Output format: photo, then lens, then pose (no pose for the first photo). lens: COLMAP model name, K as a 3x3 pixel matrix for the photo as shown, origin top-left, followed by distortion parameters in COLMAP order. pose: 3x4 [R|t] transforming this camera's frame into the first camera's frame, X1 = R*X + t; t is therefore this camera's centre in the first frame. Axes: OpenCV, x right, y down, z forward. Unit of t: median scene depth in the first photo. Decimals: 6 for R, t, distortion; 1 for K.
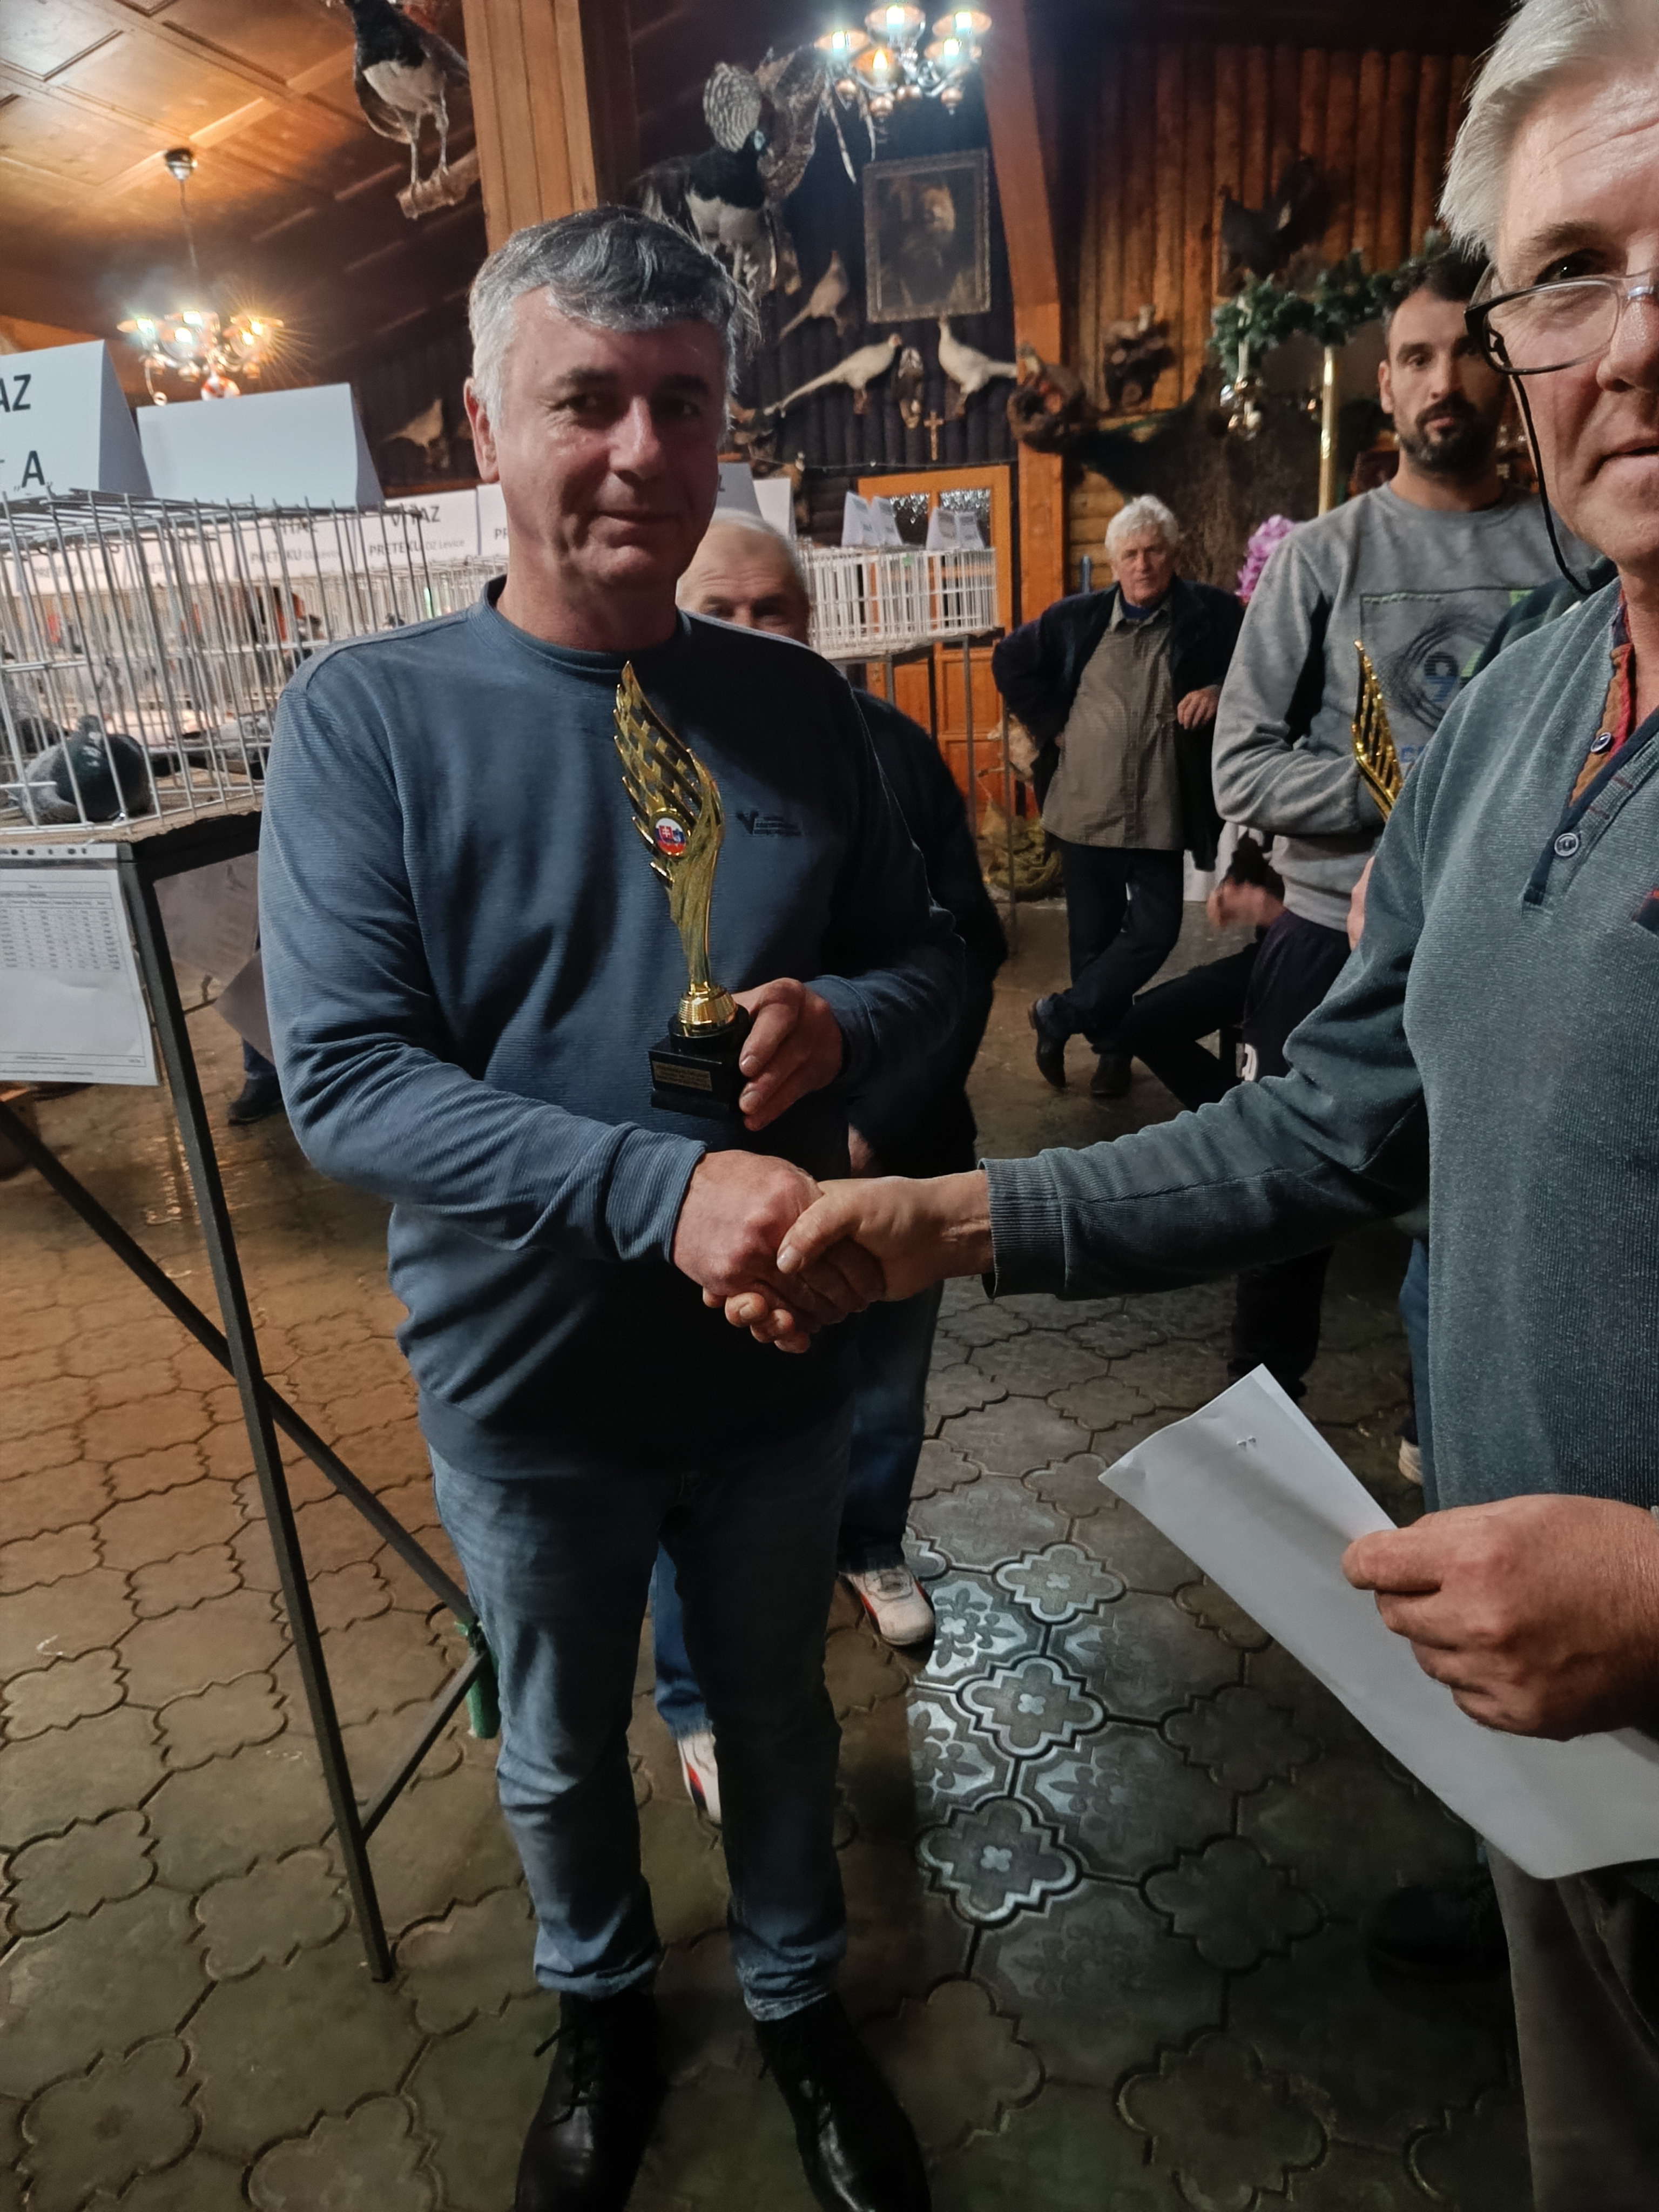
lens RADIAL K [[1541.5, 0, 825.4], [0, 1541.5, 1100.9], [0, 0, 1]] dist [0.000976, -0.006146]
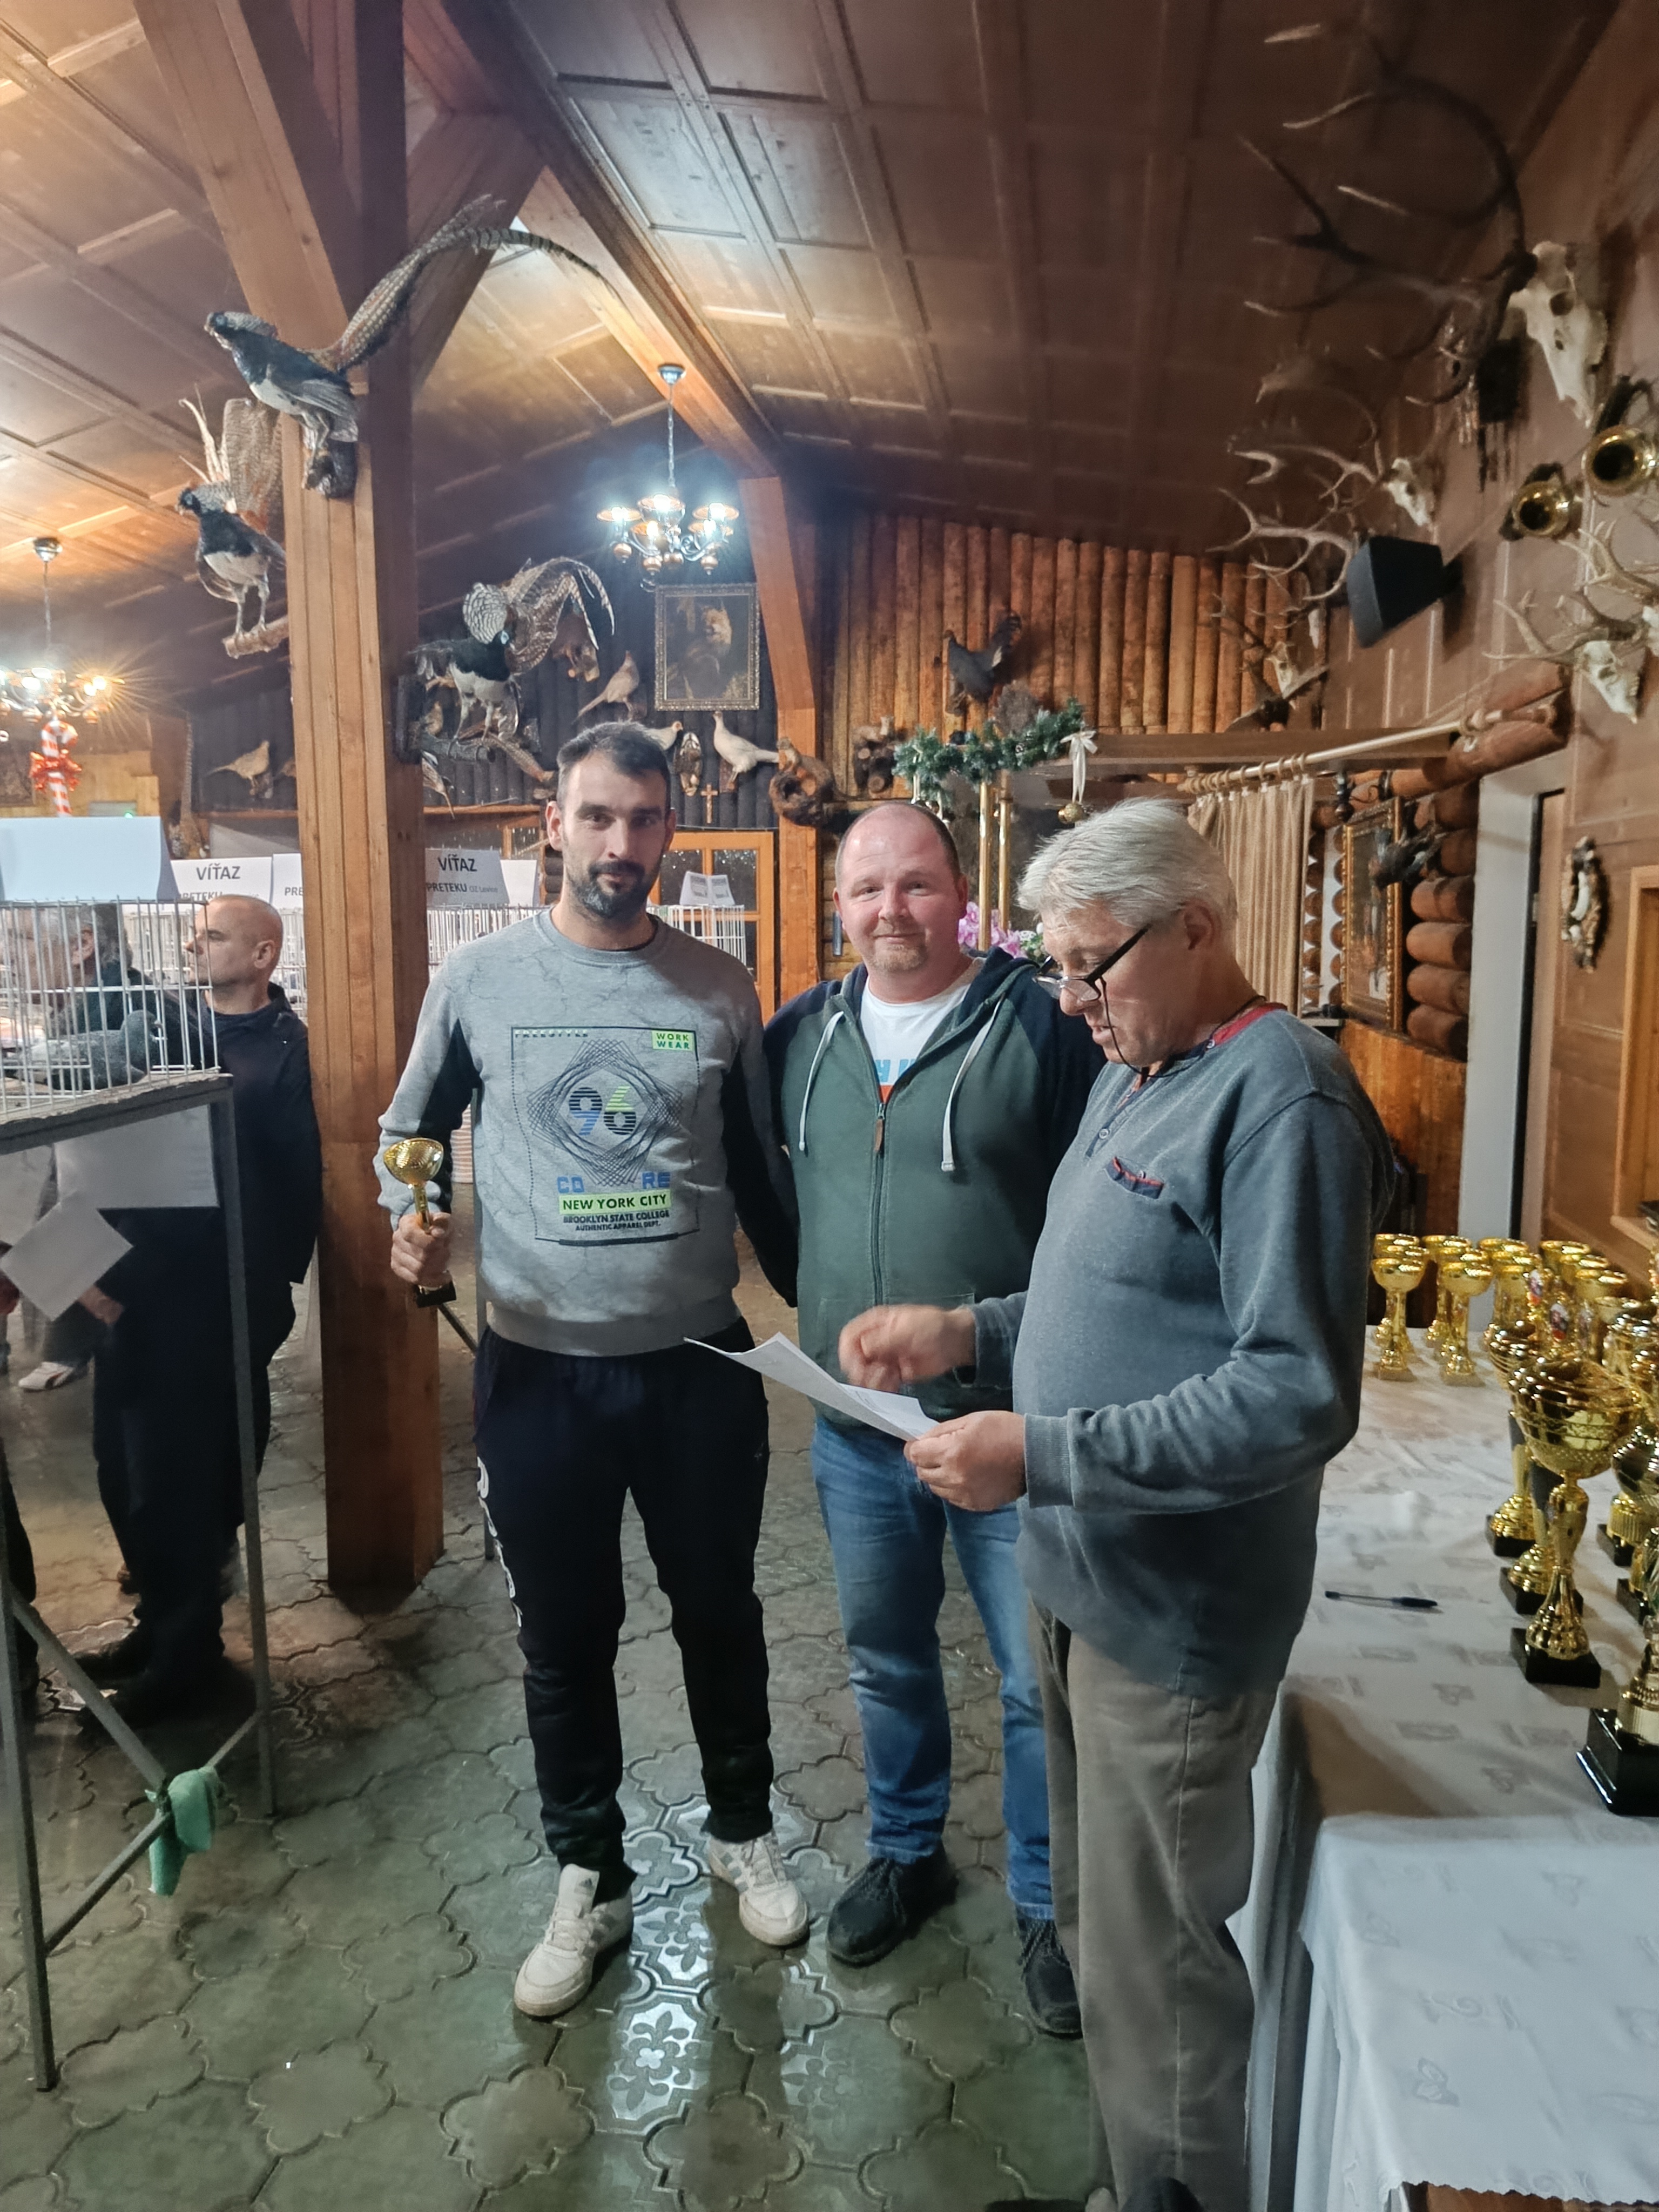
lens RADIAL K [[1531.5, 0, 822.8], [0, 1531.5, 1101.0], [0, 0, 1]] dist [0.032504, -0.043090]
pose [[0.991918, 0.044925, 0.118662, 0.071543], [-0.020689, 0.979968, -0.198075, 0.027702], [-0.125184, 0.194019, 0.972978, -0.206445]]
